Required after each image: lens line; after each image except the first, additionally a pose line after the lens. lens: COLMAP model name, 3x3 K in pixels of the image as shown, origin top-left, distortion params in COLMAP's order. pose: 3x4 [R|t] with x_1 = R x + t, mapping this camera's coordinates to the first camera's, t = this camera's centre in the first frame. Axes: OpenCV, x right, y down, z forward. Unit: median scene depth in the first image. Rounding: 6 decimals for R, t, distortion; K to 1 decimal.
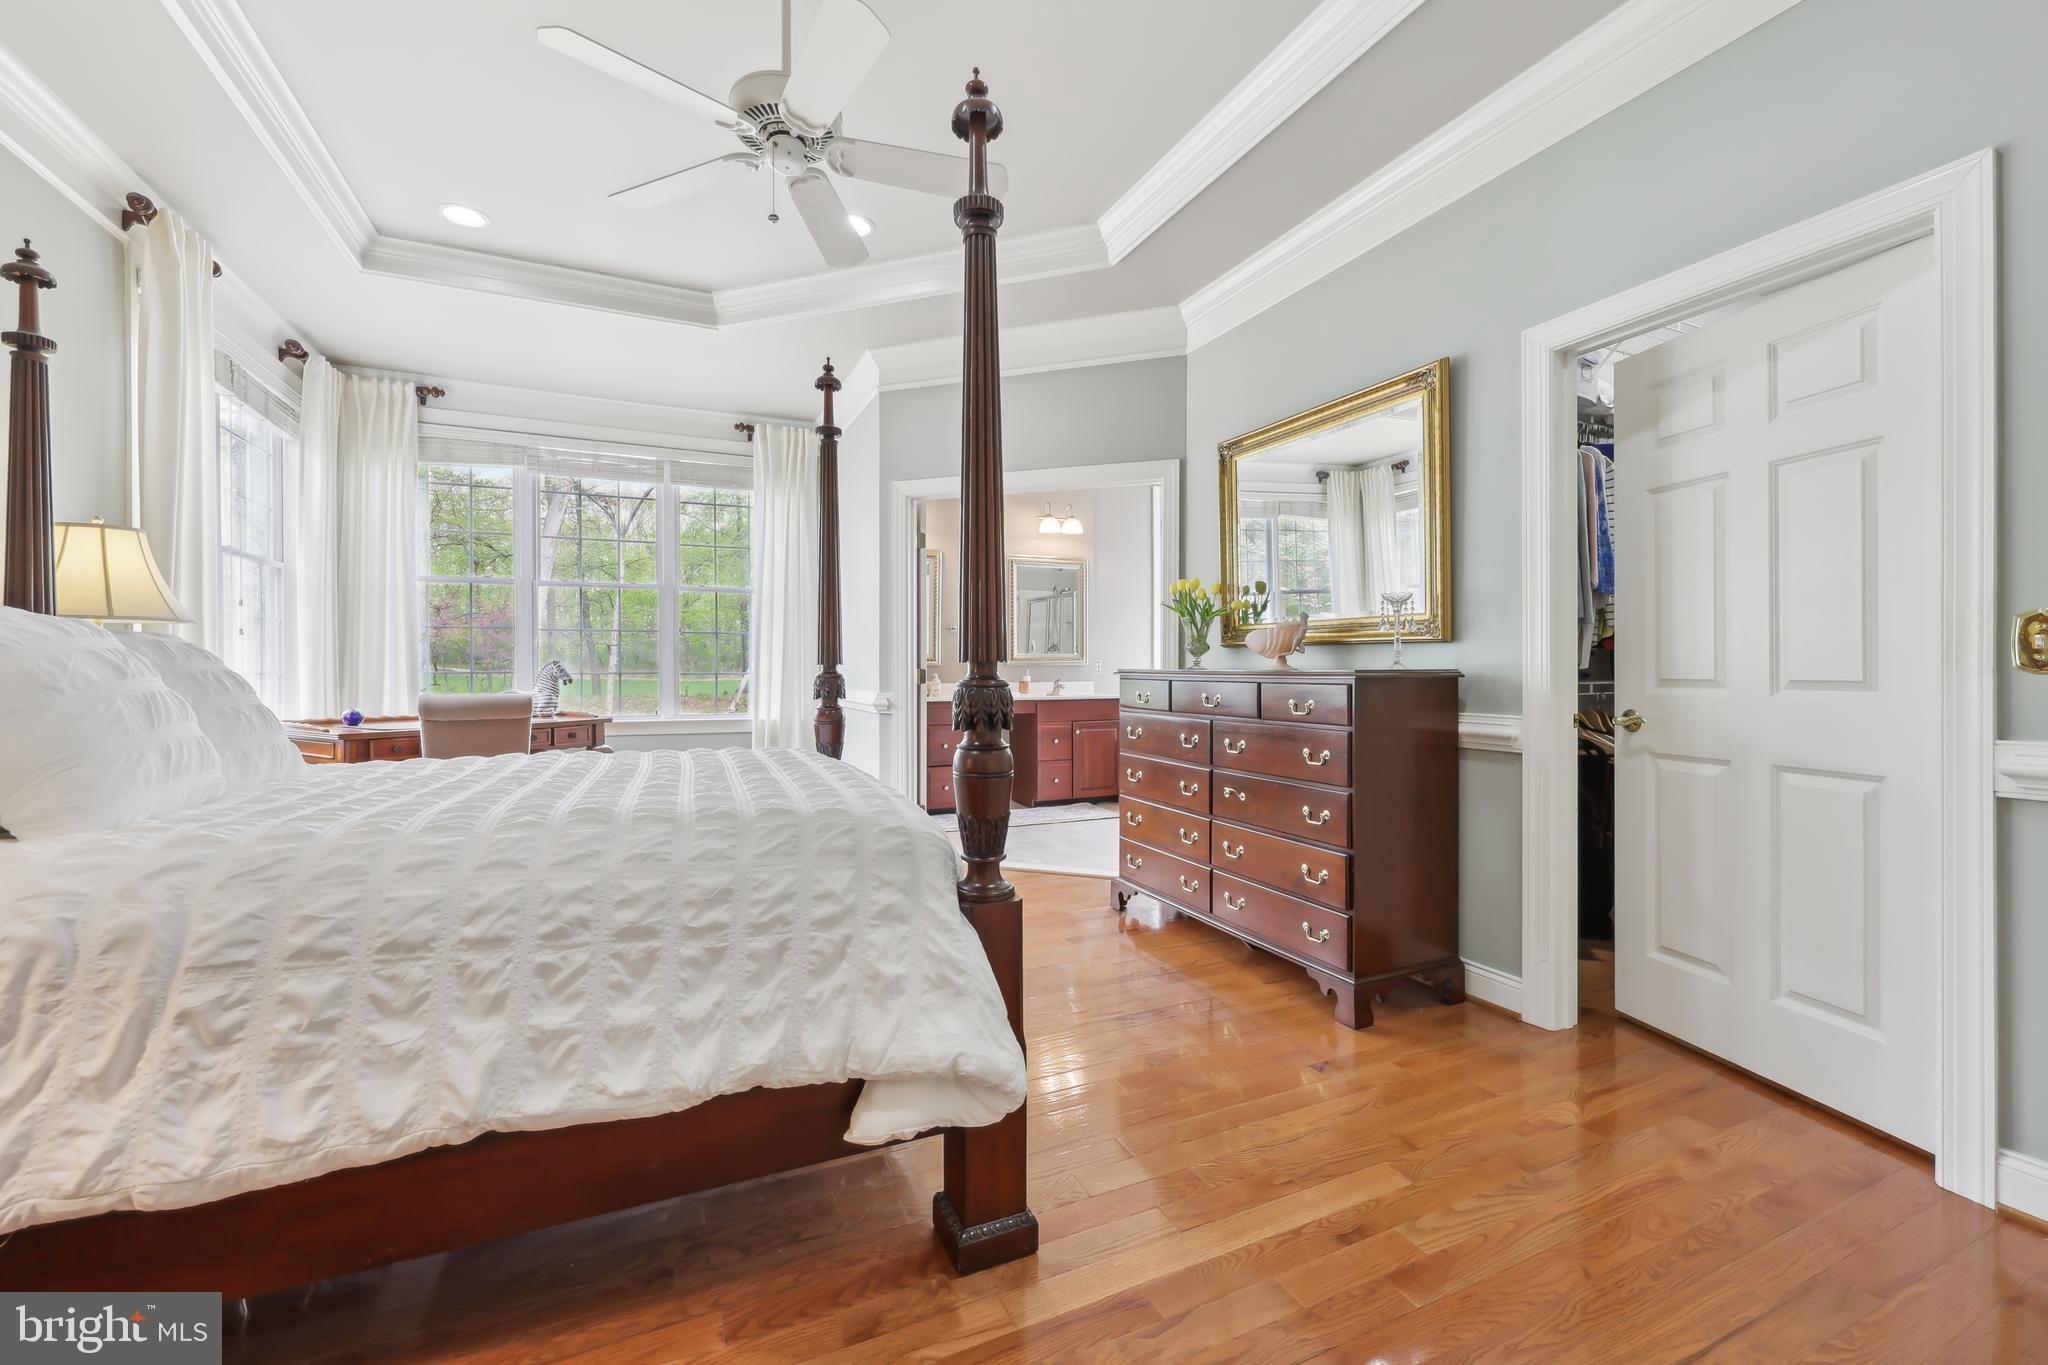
lens RADIAL K [[836.8, 0, 1025.3], [0, 836.8, 663.3], [0, 0, 1]] dist [-0.001351, 0.000357]
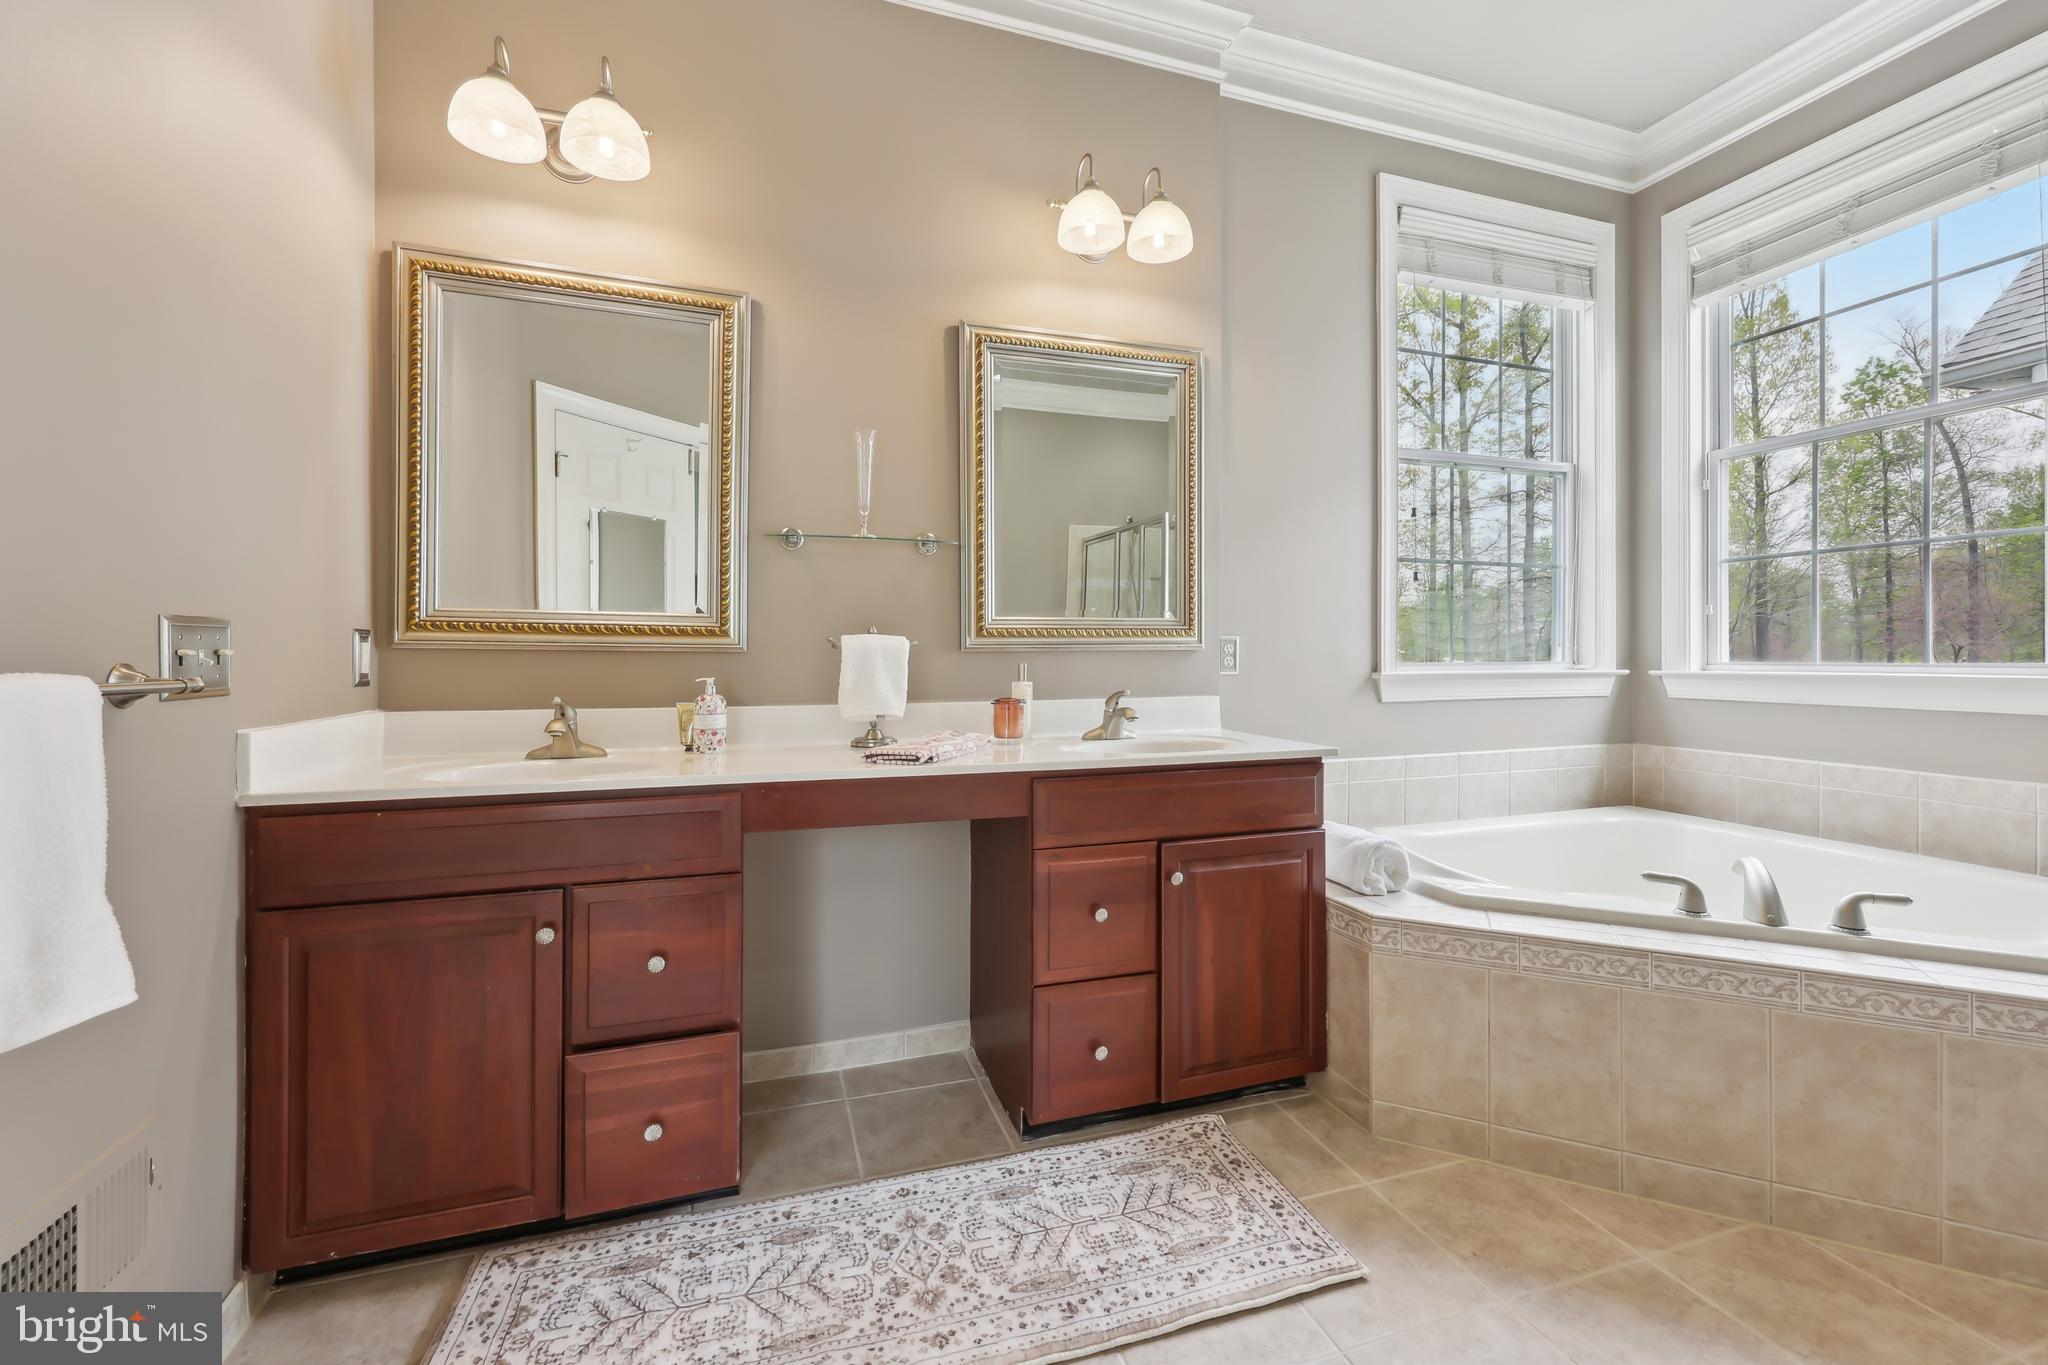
lens RADIAL K [[836.8, 0, 1025.3], [0, 836.8, 663.3], [0, 0, 1]] dist [-0.001351, 0.000357]
pose [[0.994253, 0.001480, -0.107041, 0.038911], [-0.000723, 0.999974, 0.007115, 0.005336], [0.107049, -0.006997, 0.994229, 0.671872]]
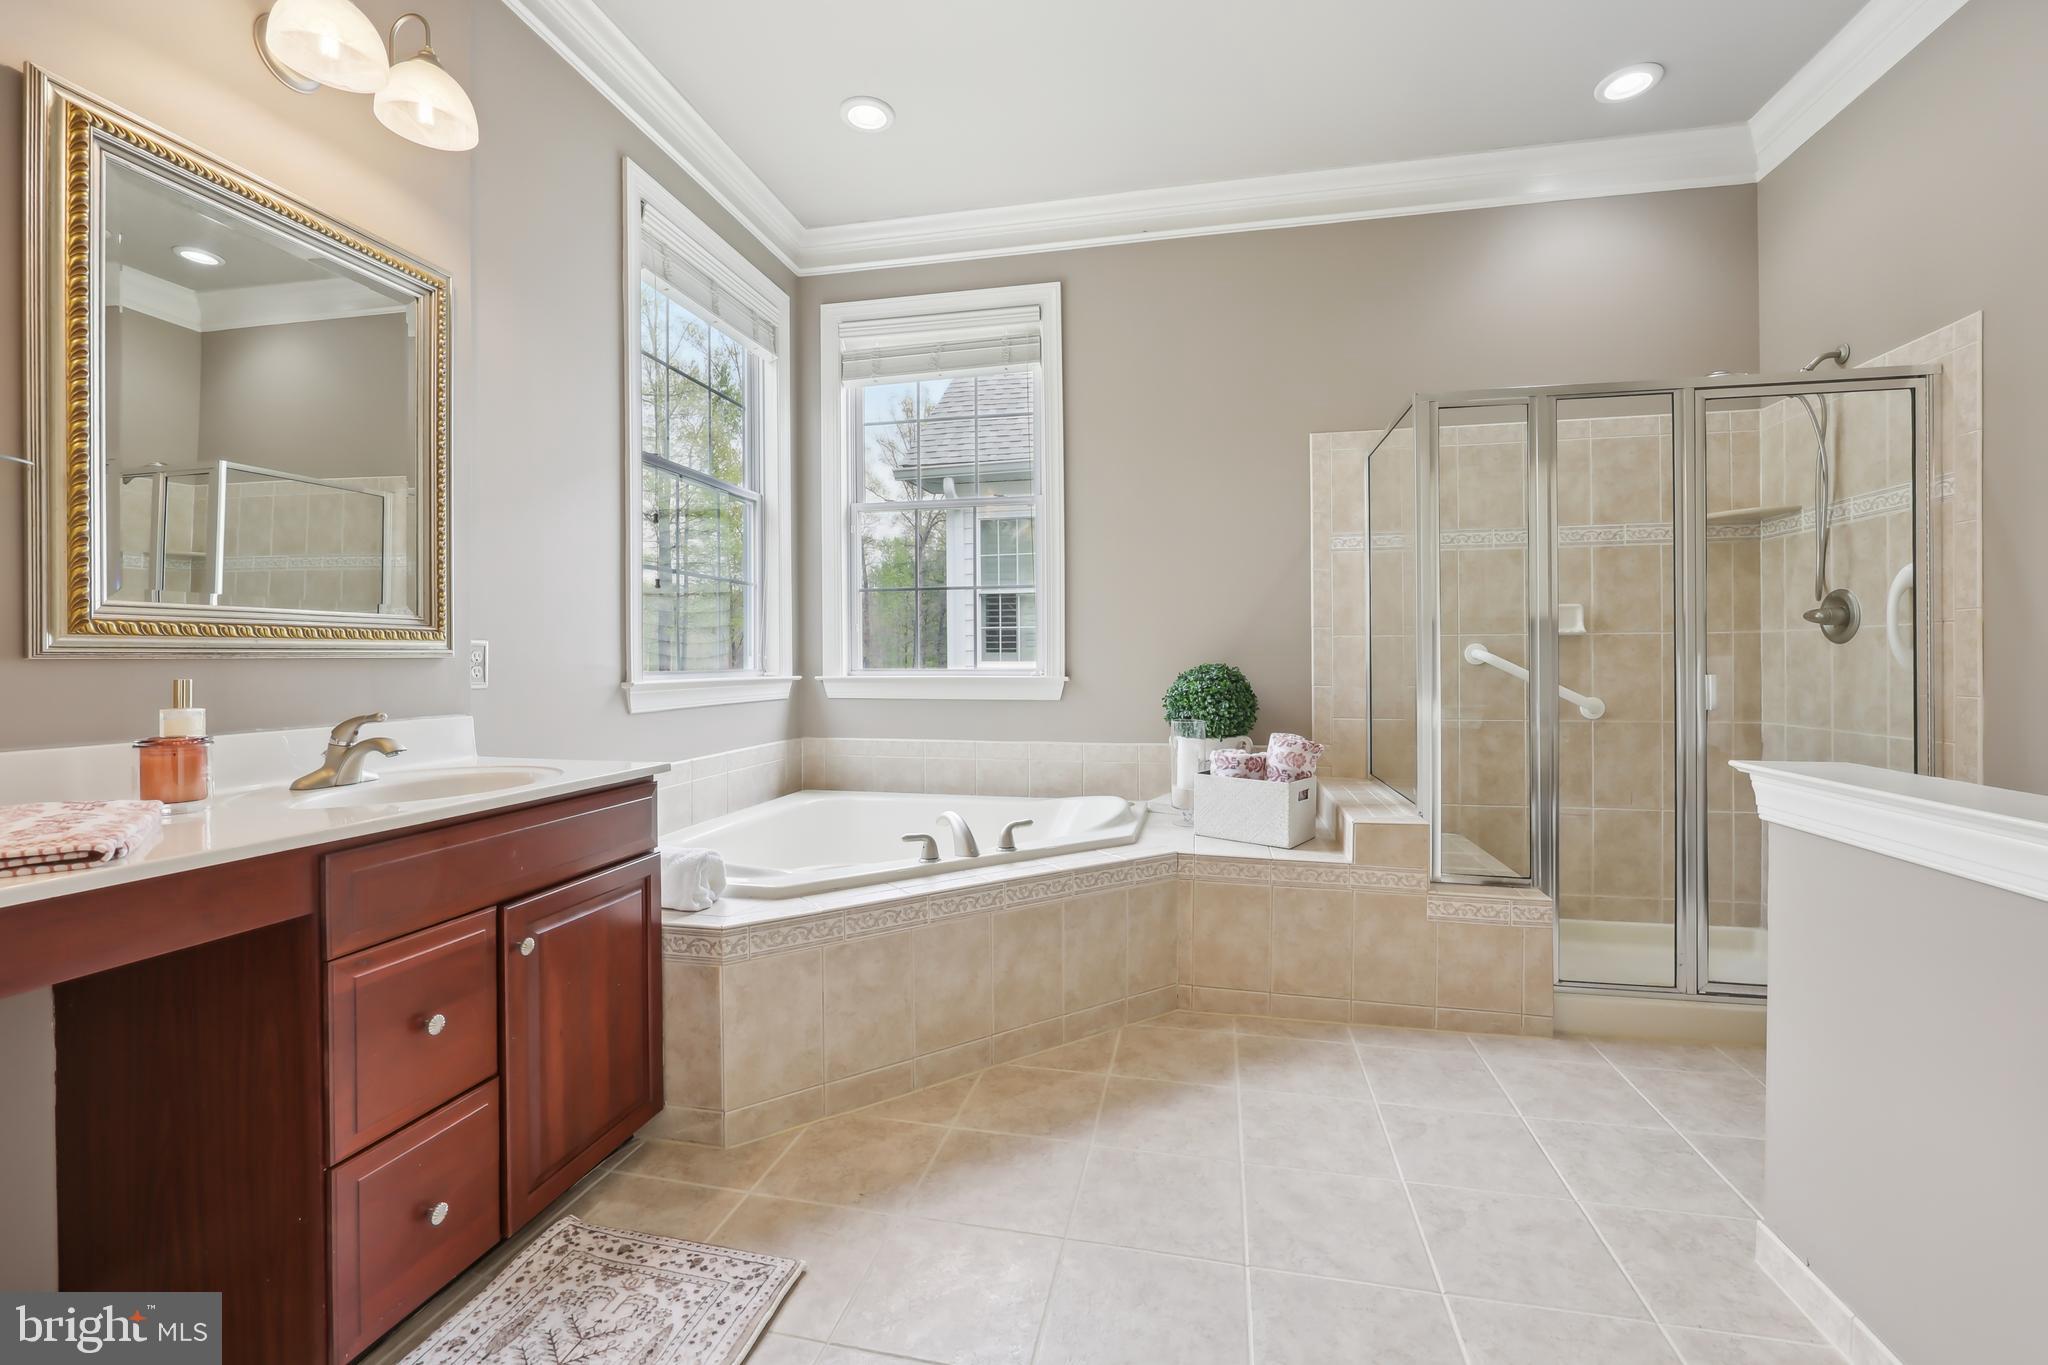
lens RADIAL K [[858.7, 0, 1023.2], [0, 858.7, 670.4], [0, 0, 1]] dist [-0.014512, 0.000080]
pose [[0.592980, -0.007297, 0.805184, -0.041610], [0.002461, 0.999971, 0.007250, 0.004708], [-0.805213, -0.002318, 0.592981, 0.713383]]
